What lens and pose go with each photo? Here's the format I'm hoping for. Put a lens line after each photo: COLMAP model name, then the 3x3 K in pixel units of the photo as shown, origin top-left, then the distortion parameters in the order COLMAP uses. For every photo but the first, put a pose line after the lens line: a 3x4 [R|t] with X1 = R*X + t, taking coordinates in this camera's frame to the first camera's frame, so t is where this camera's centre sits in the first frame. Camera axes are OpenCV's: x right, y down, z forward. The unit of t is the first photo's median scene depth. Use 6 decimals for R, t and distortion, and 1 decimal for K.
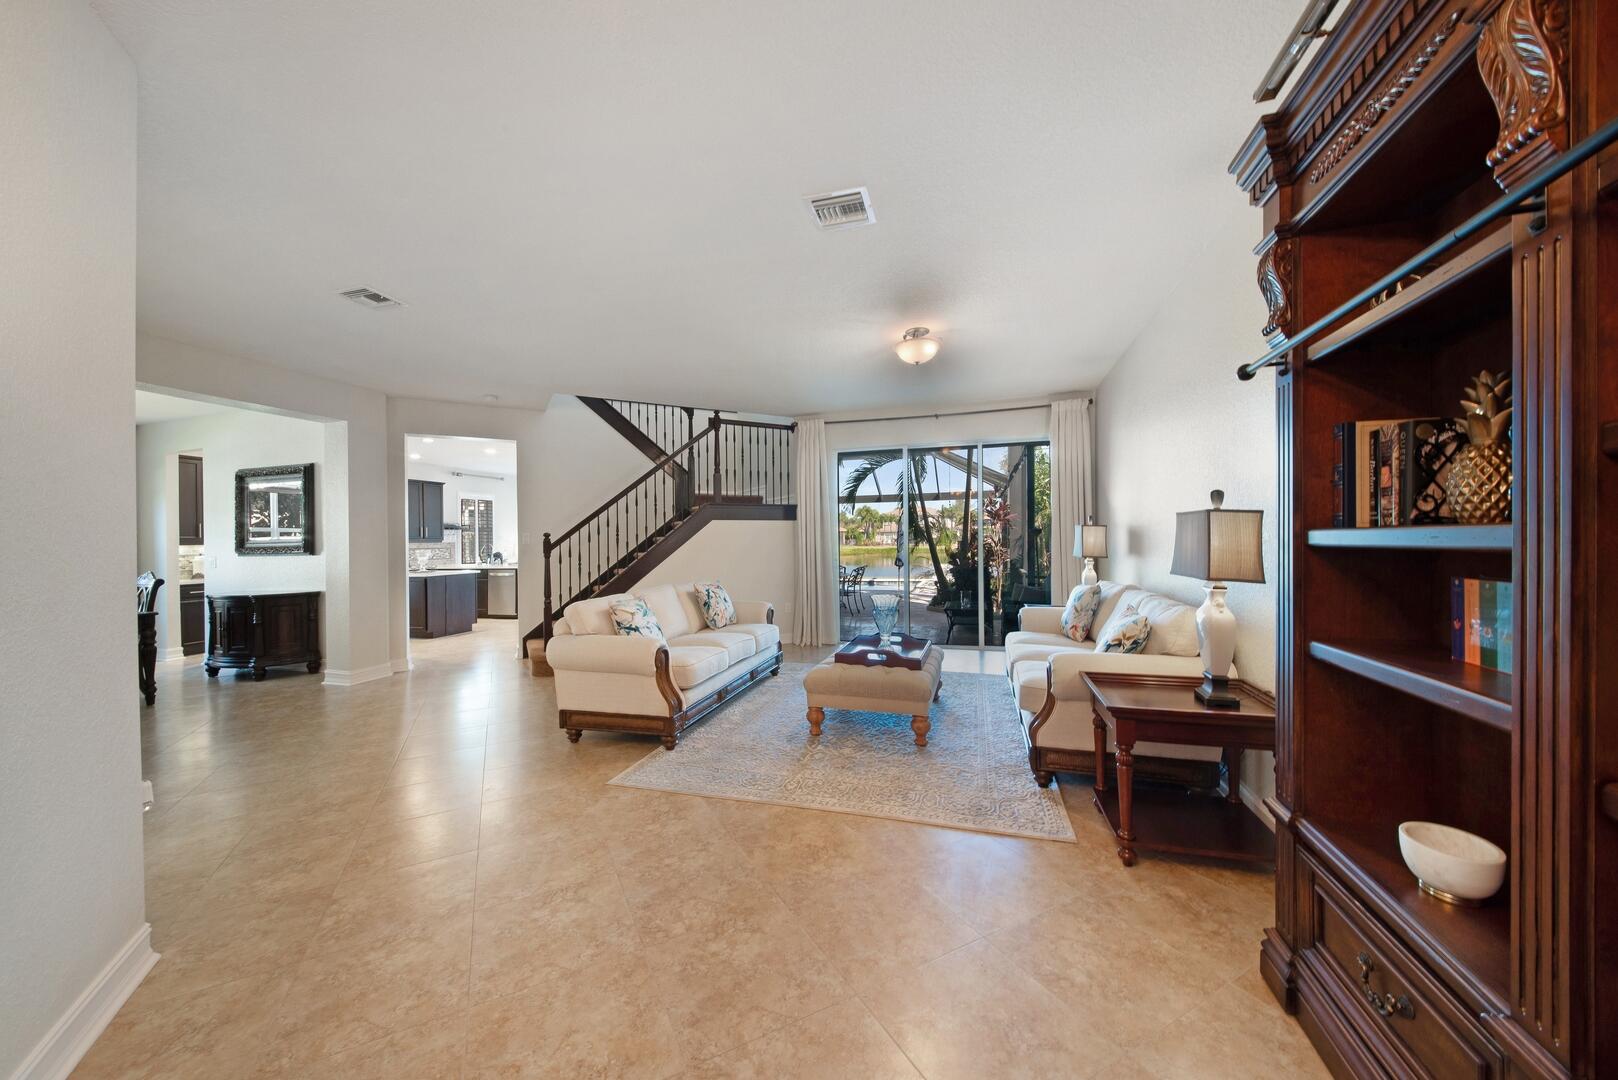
lens RADIAL K [[578.5, 0, 809.0], [0, 578.5, 540.0], [0, 0, 1]] dist [0.040560, -0.000004]
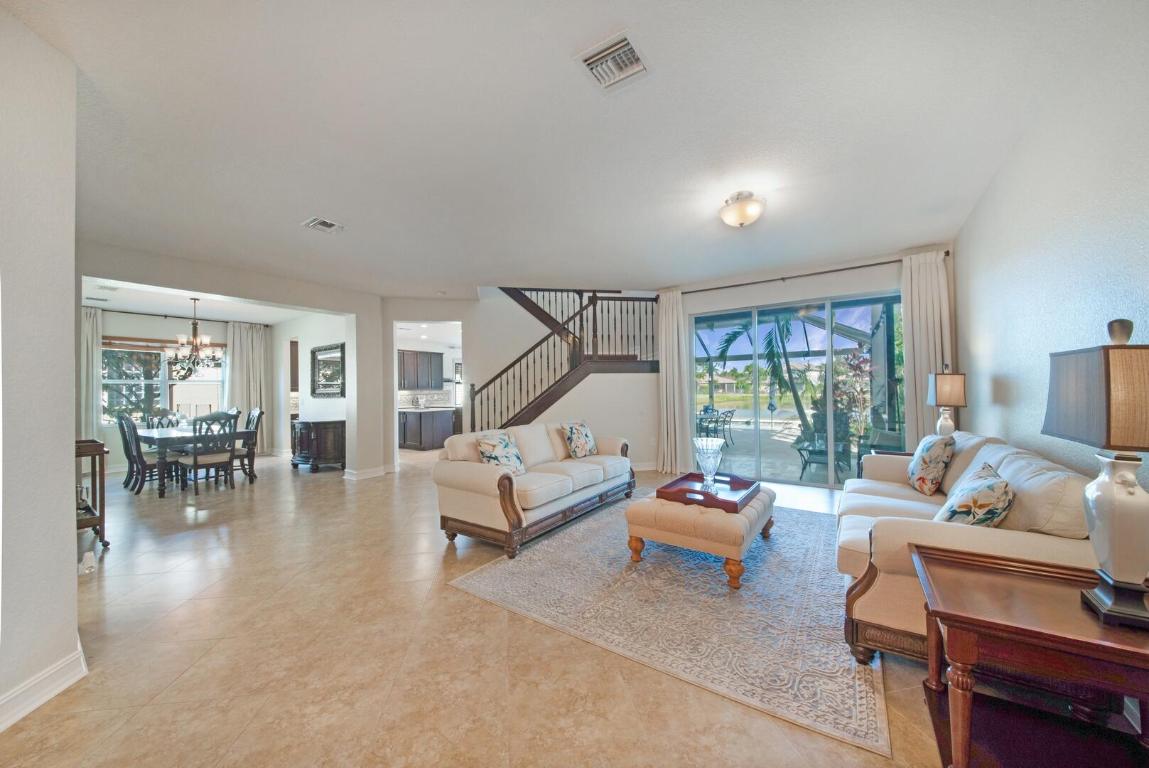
lens RADIAL K [[404.5, 0, 560.6], [0, 404.5, 384.9], [0, 0, 1]] dist [0.000352, -0.007543]
pose [[0.943608, -0.002701, -0.331053, 0.115287], [-0.000756, 0.999947, -0.010314, 0.001581], [0.331063, 0.009983, 0.943556, 0.179739]]
